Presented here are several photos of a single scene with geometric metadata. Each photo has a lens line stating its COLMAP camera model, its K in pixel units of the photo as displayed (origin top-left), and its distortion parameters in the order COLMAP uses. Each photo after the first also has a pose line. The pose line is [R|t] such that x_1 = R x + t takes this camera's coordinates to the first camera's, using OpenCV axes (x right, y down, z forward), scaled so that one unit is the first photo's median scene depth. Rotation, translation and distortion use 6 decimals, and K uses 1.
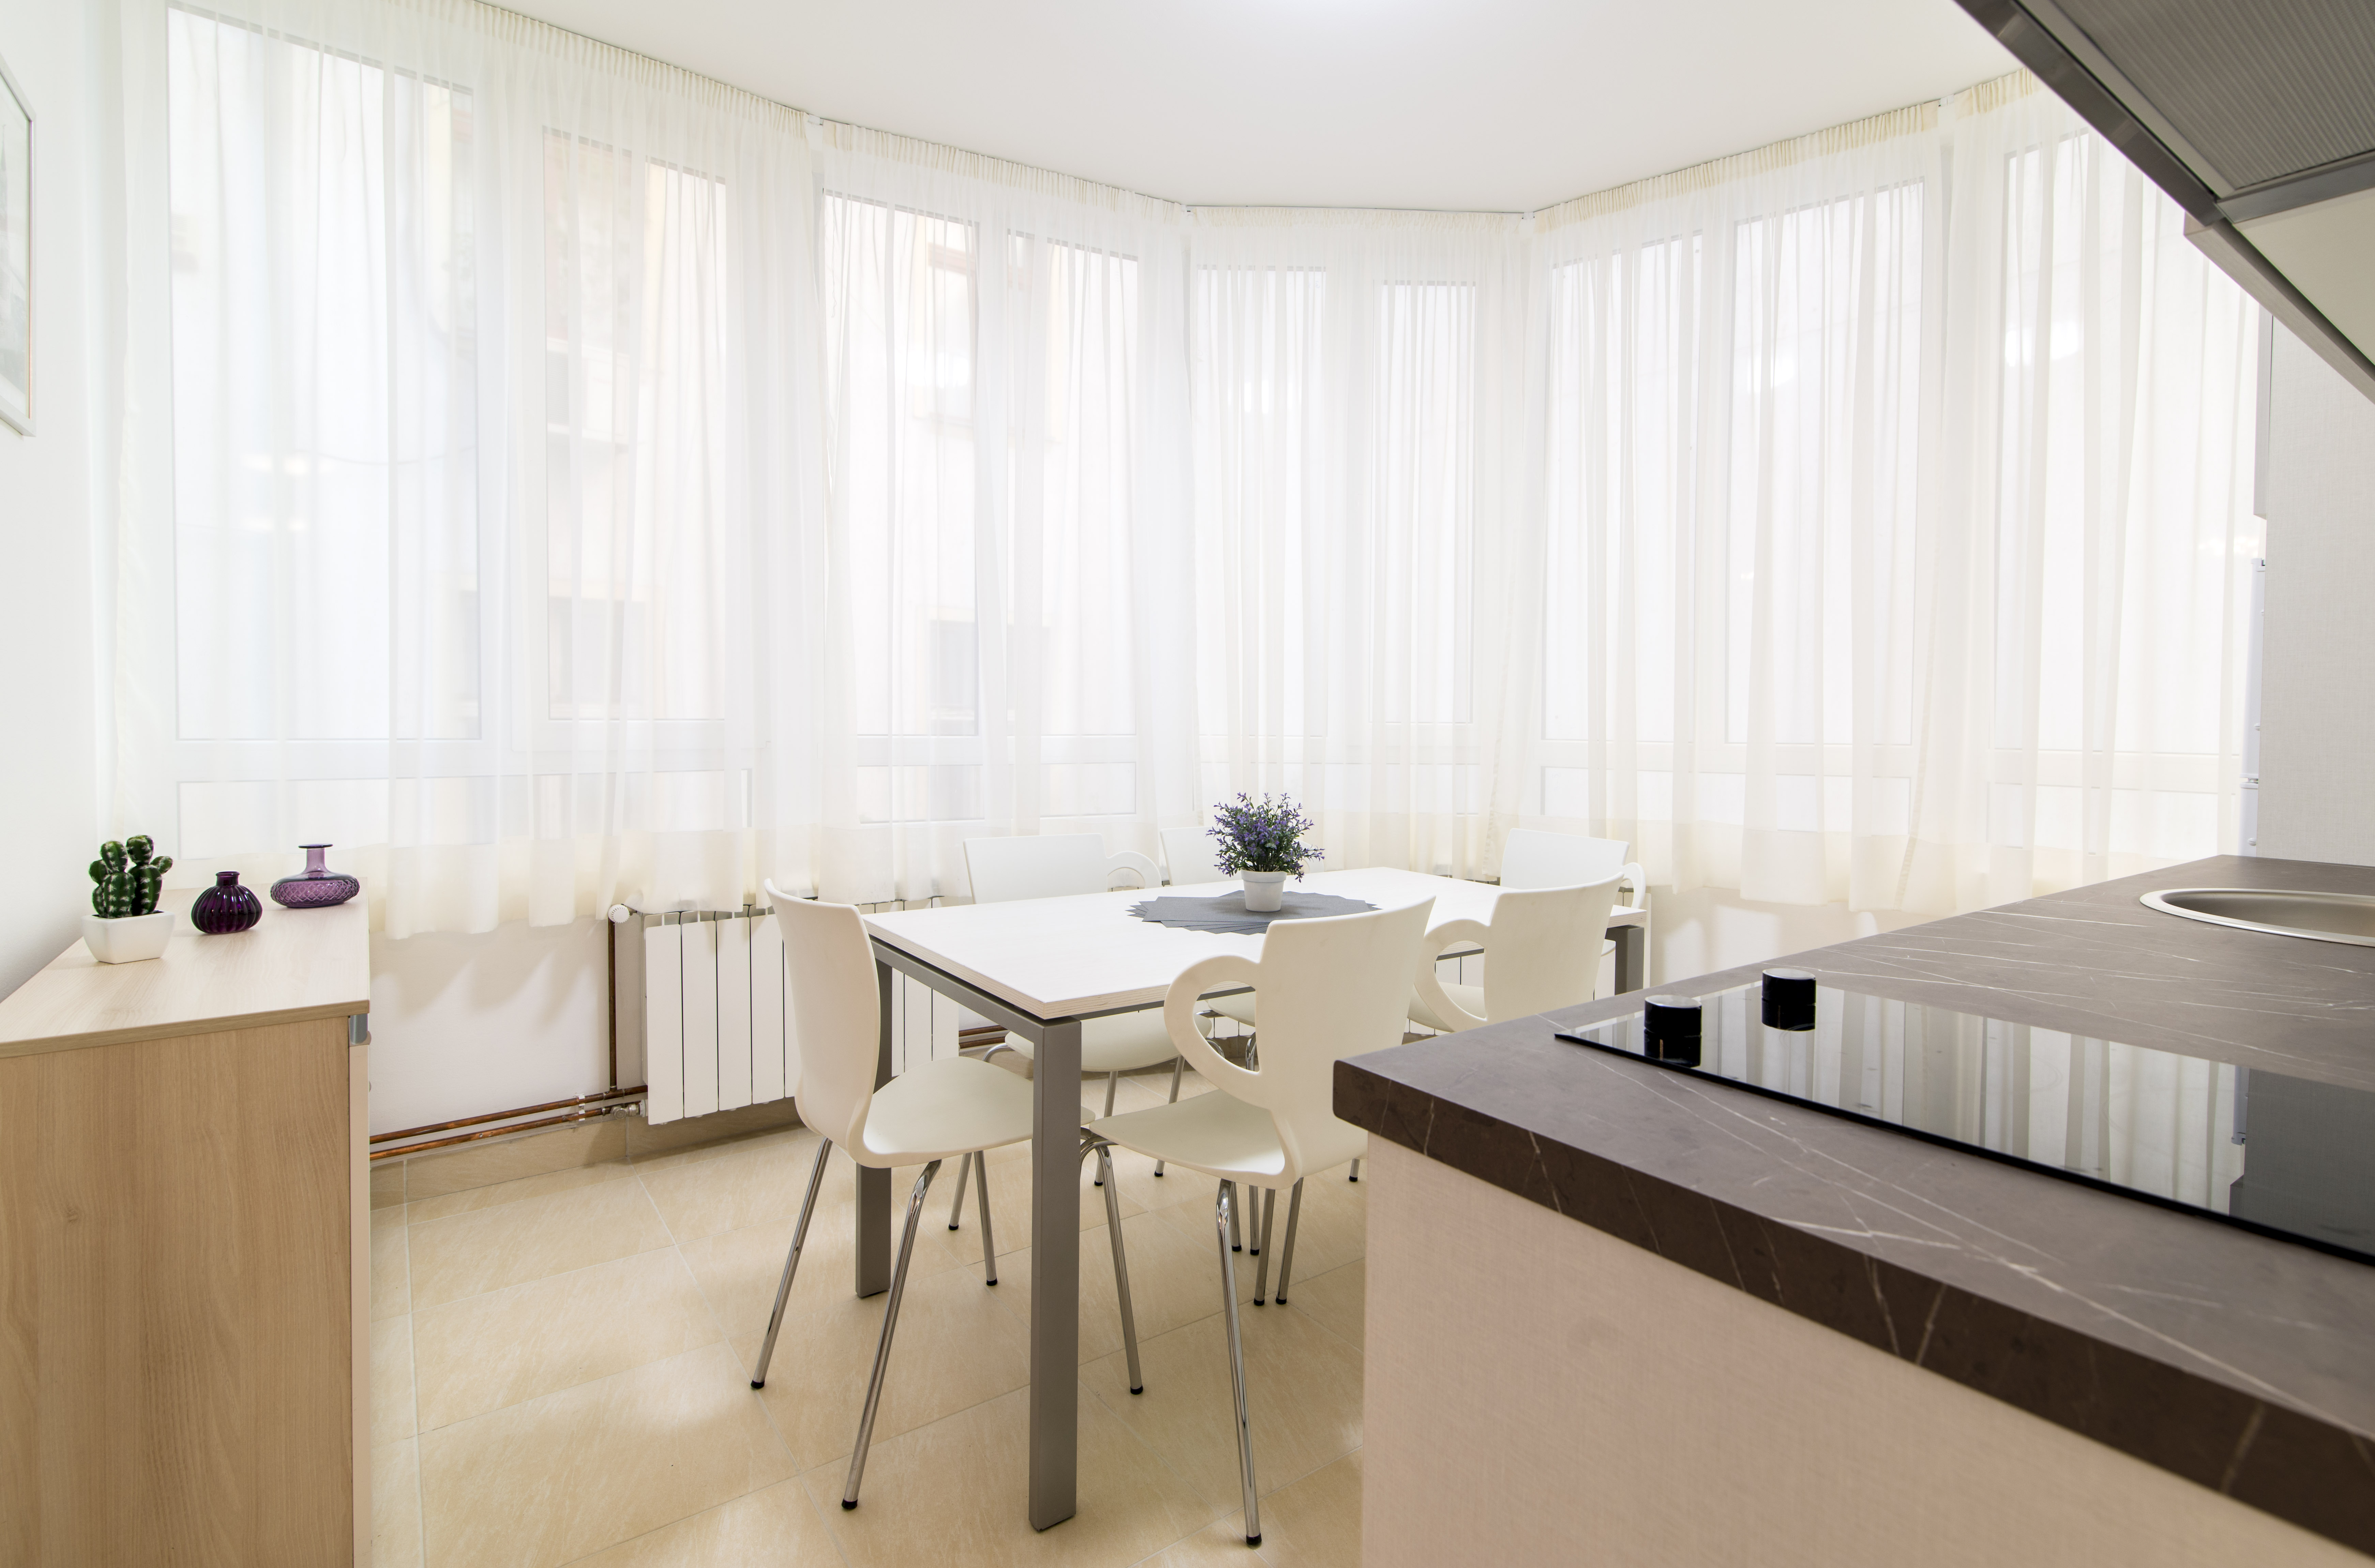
lens RADIAL K [[1138.3, 0, 1190.4], [0, 1138.3, 755.2], [0, 0, 1]] dist [-0.001817, -0.000173]
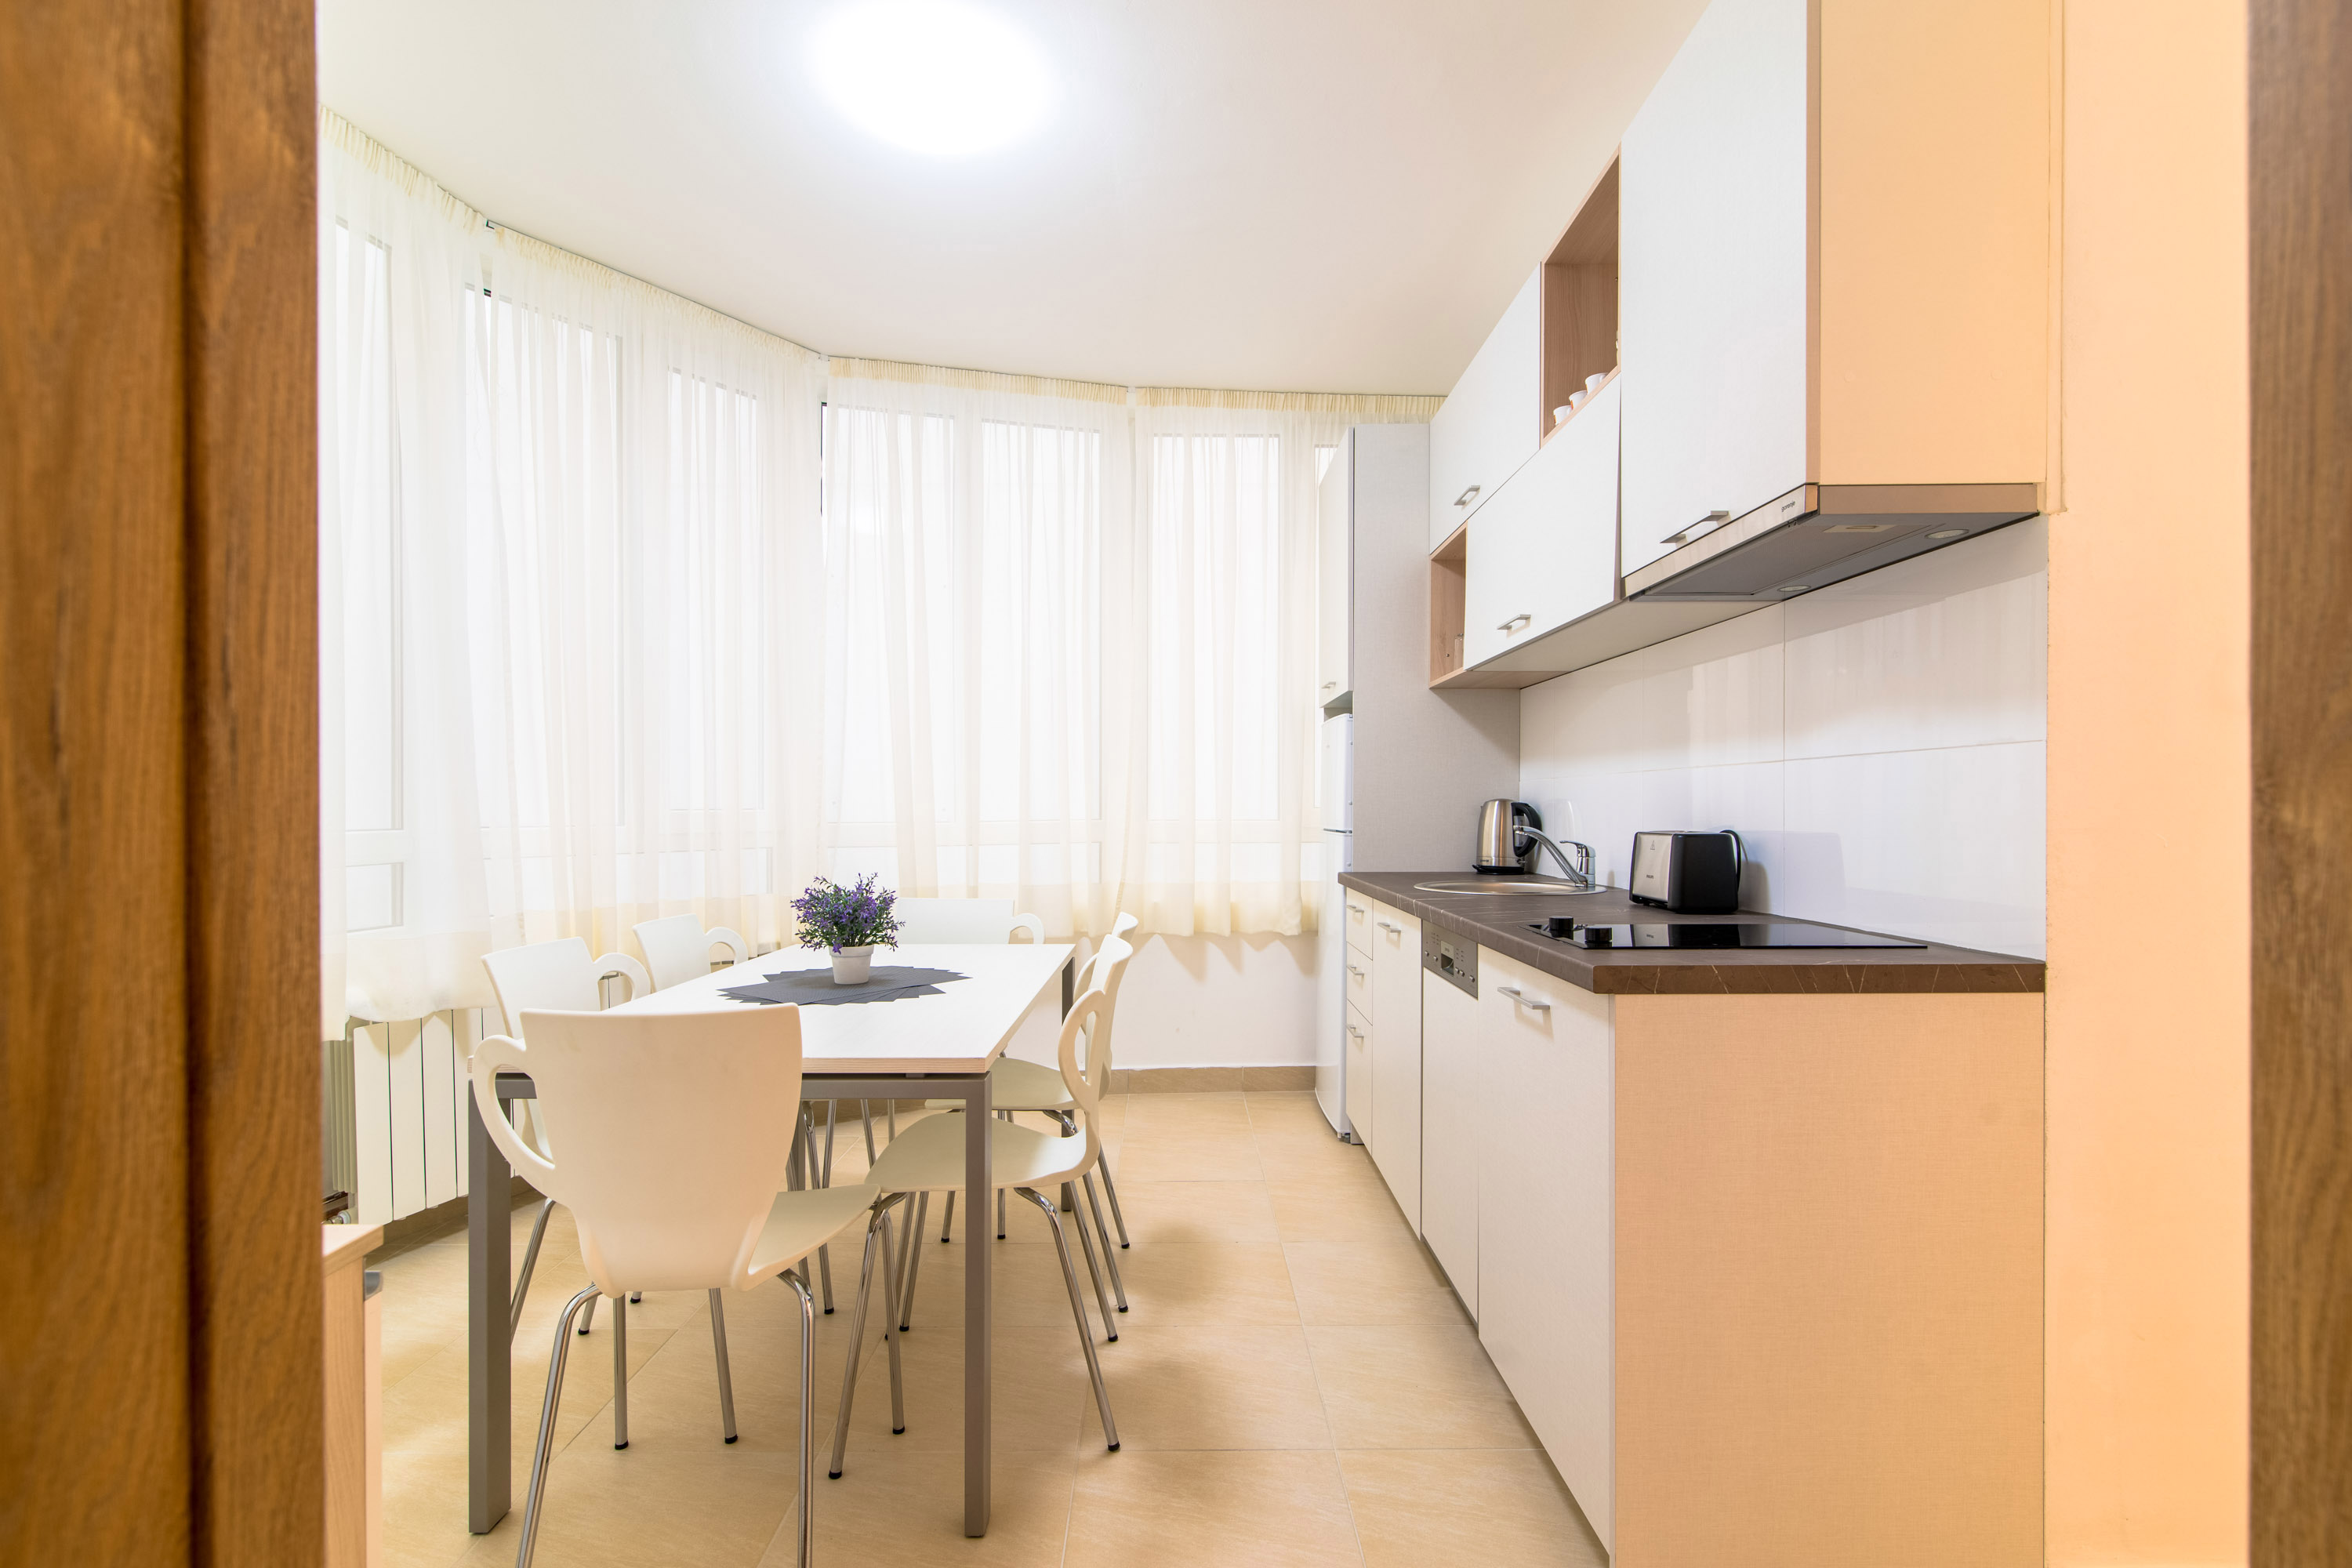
lens RADIAL K [[1127.5, 0, 1171.9], [0, 1127.5, 807.5], [0, 0, 1]] dist [0.000630, 0.000036]
pose [[0.593862, -0.008638, 0.804521, -0.604968], [0.029636, 0.999499, -0.011145, -0.009244], [-0.804021, 0.030462, 0.593820, 0.111635]]
